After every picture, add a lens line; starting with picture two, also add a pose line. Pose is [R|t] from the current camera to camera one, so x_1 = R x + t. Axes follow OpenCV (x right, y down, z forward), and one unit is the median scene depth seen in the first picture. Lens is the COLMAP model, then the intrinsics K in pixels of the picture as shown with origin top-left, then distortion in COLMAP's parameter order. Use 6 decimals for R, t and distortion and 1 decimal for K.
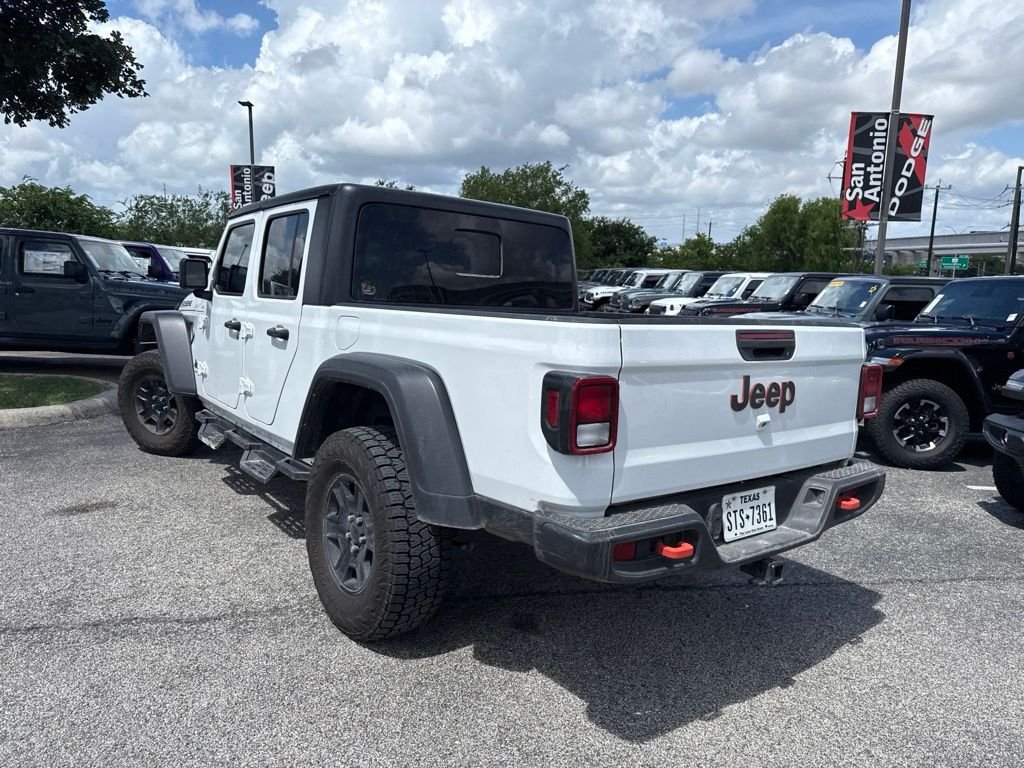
lens RADIAL K [[725.3, 0, 522.6], [0, 725.3, 382.5], [0, 0, 1]] dist [0.005806, -0.006447]
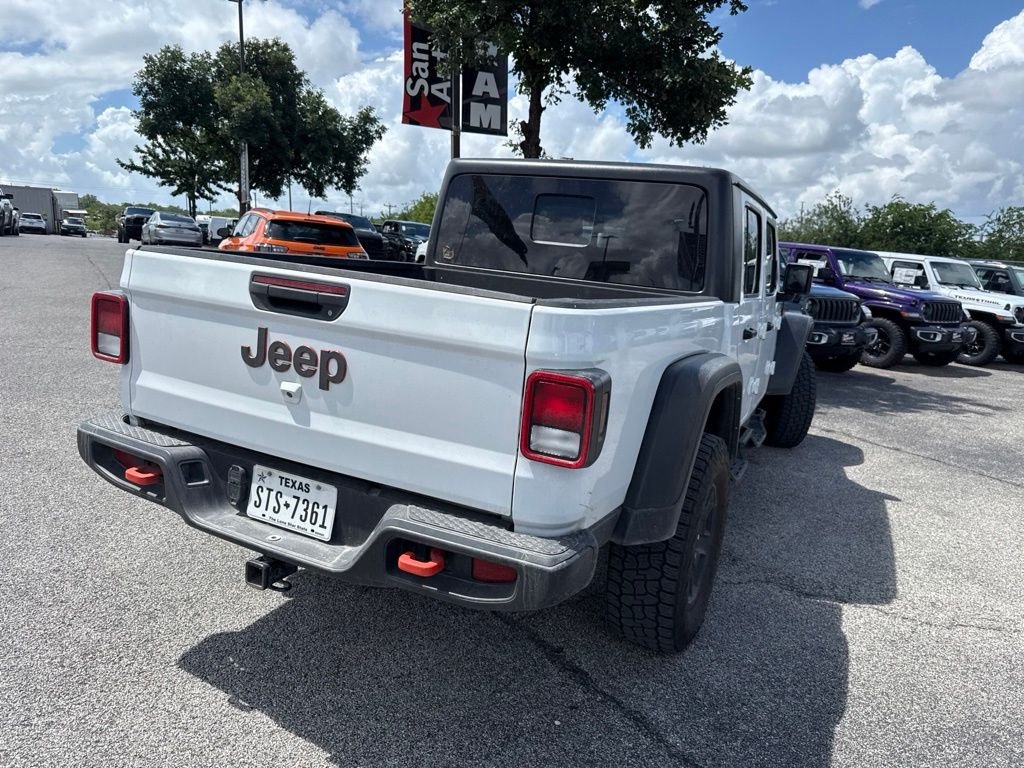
lens RADIAL K [[723.0, 0, 521.6], [0, 723.0, 383.3], [0, 0, 1]] dist [0.027195, -0.034078]
pose [[0.431247, 0.161670, -0.887631, 0.349391], [-0.183702, 0.978940, 0.089050, -0.022033], [0.883334, 0.124657, 0.451864, 0.261830]]
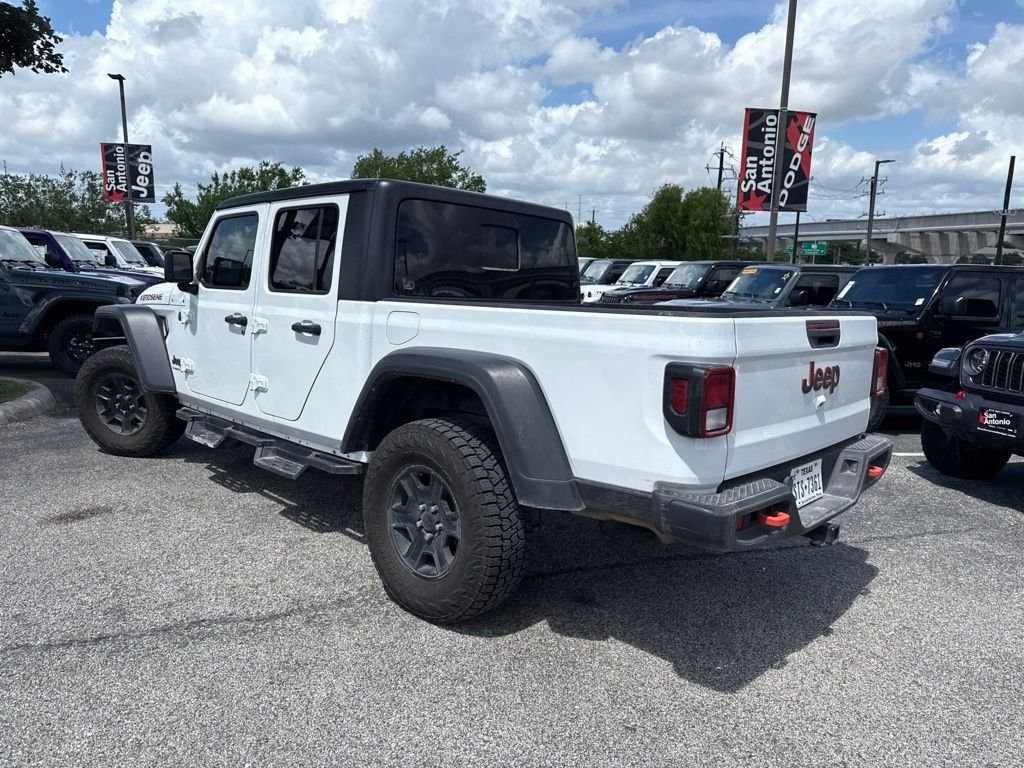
lens RADIAL K [[723.0, 0, 521.6], [0, 723.0, 383.3], [0, 0, 1]] dist [0.027195, -0.034078]
pose [[0.987774, -0.027260, 0.153490, -0.090878], [0.024115, 0.999460, 0.022318, -0.003392], [-0.154015, -0.018343, 0.987898, -0.013240]]
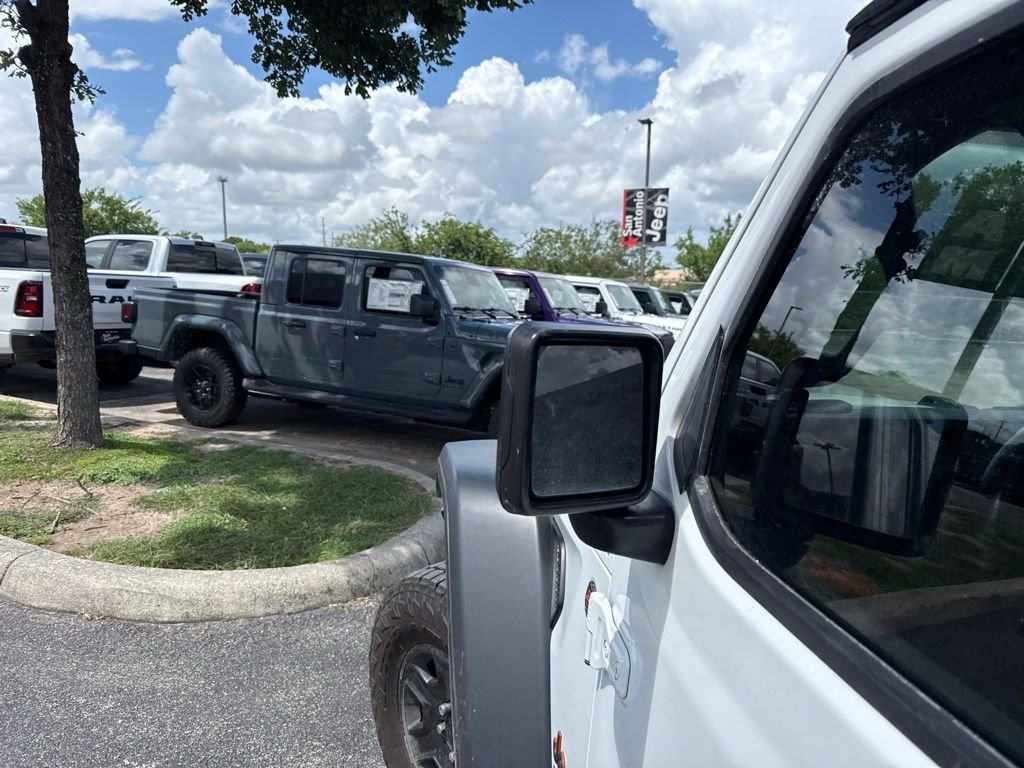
lens RADIAL K [[716.5, 0, 512.4], [0, 716.5, 380.1], [0, 0, 1]] dist [0.092444, -0.133654]
pose [[0.871538, 0.070676, -0.485207, -0.219596], [-0.090572, 0.995734, -0.017647, -0.088685], [0.481890, 0.059326, 0.874221, 0.487394]]
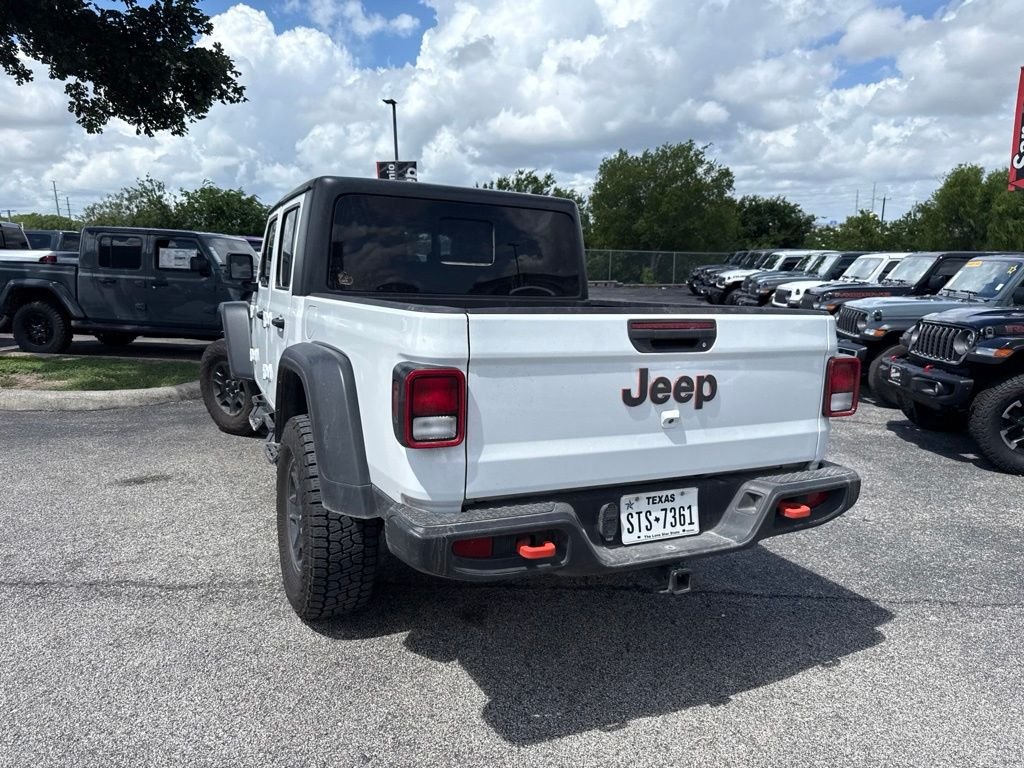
lens RADIAL K [[724.7, 0, 520.3], [0, 724.7, 387.9], [0, 0, 1]] dist [0.031314, -0.042287]
pose [[0.978188, 0.016212, -0.207087, 0.101619], [-0.011229, 0.999619, 0.025211, -0.001645], [0.207416, -0.022336, 0.977998, 0.016922]]
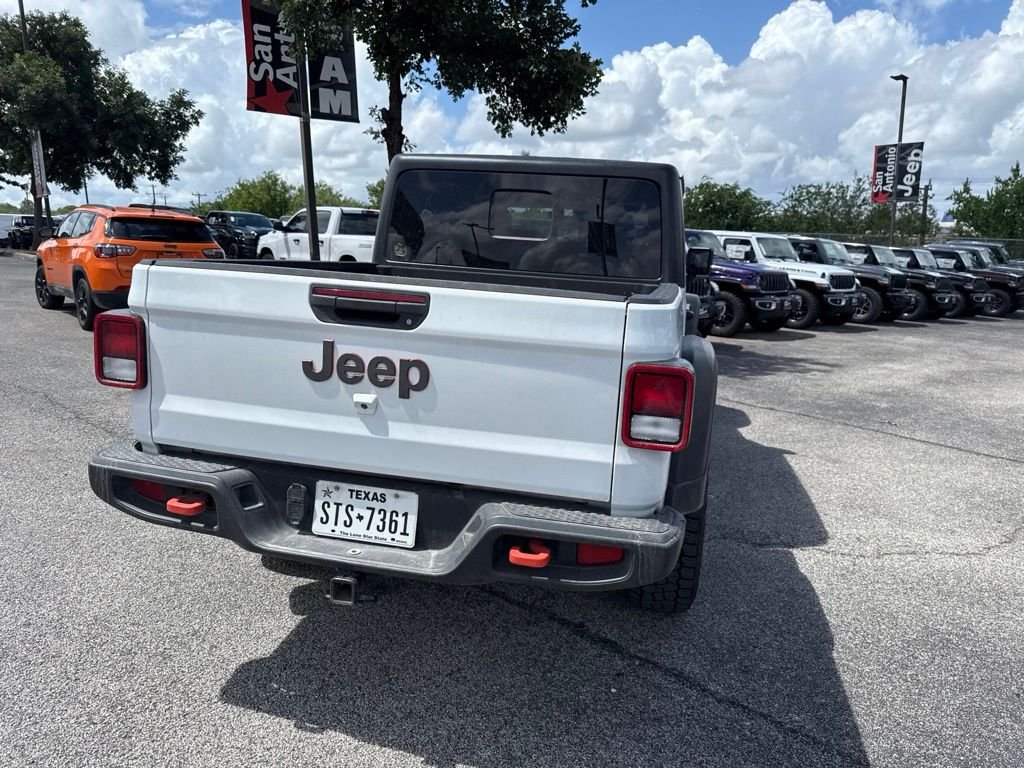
lens RADIAL K [[723.0, 0, 521.6], [0, 723.0, 383.3], [0, 0, 1]] dist [0.027195, -0.034078]
pose [[0.628545, 0.136492, -0.765703, 0.317238], [-0.124568, 0.989439, 0.074119, -0.014367], [0.767733, 0.048795, 0.638909, 0.189367]]
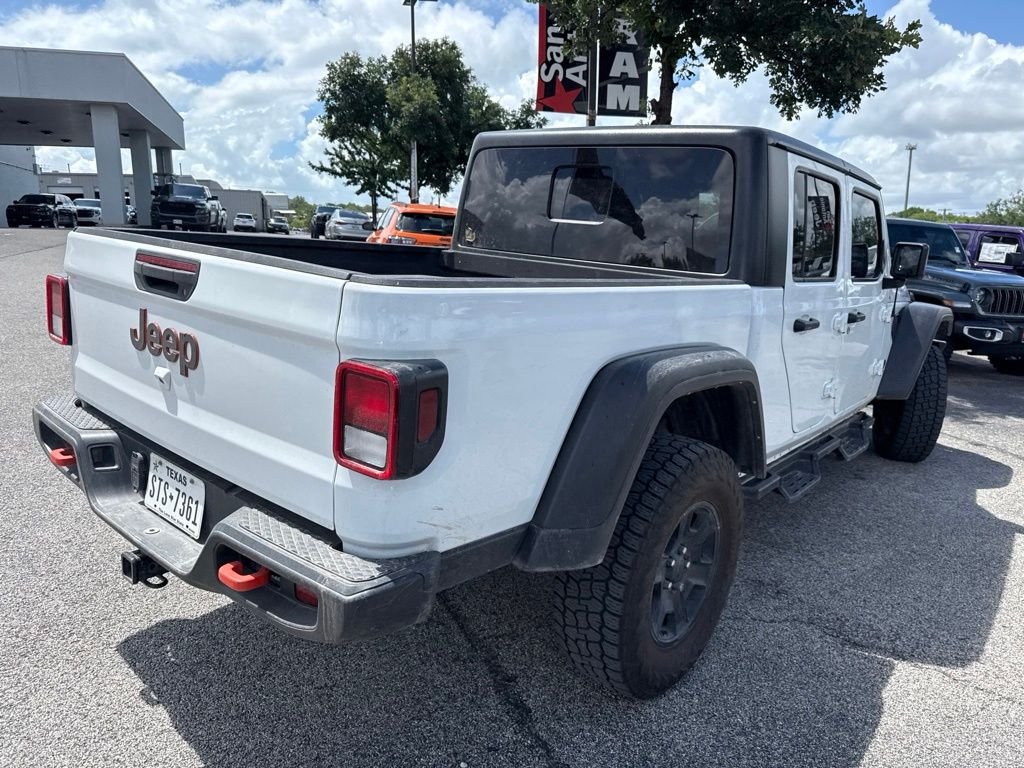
lens RADIAL K [[723.0, 0, 521.6], [0, 723.0, 383.3], [0, 0, 1]] dist [0.027195, -0.034078]
pose [[0.206437, 0.181787, -0.961425, 0.343692], [-0.185468, 0.972046, 0.143971, -0.035308], [0.960721, 0.148592, 0.234381, 0.358605]]
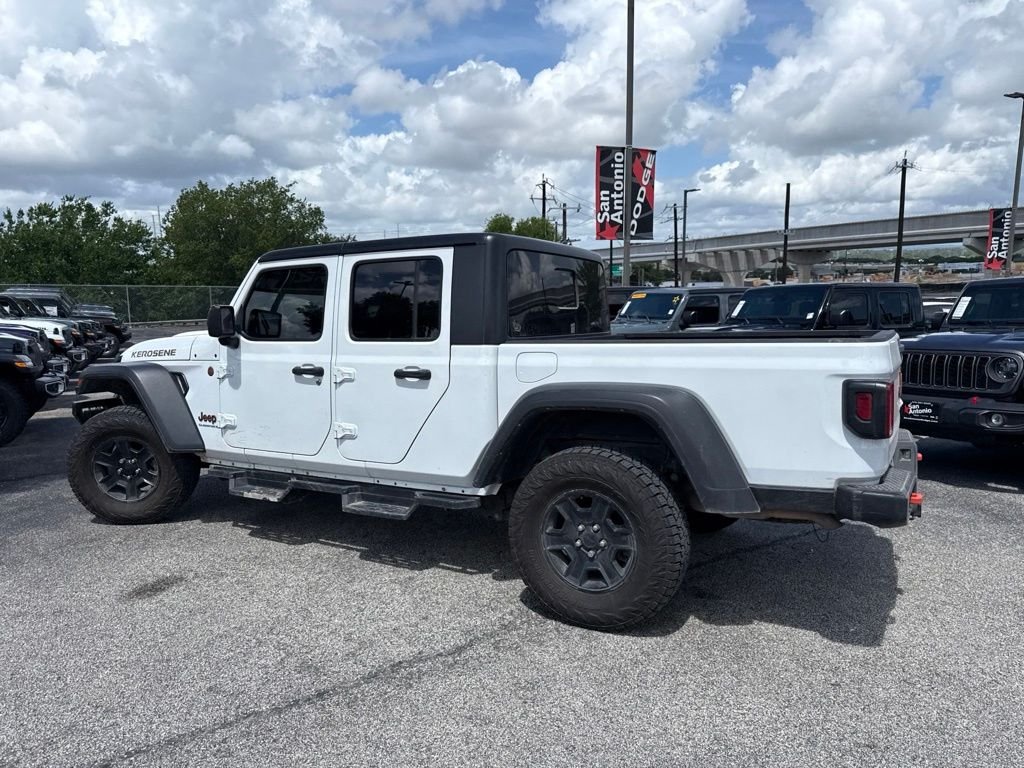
lens RADIAL K [[721.0, 0, 521.8], [0, 721.0, 383.7], [0, 0, 1]] dist [0.031871, -0.035718]
pose [[0.919558, -0.092265, 0.381969, -0.266516], [0.099159, 0.995070, 0.001644, -0.018162], [-0.380238, 0.036364, 0.924174, -0.007119]]
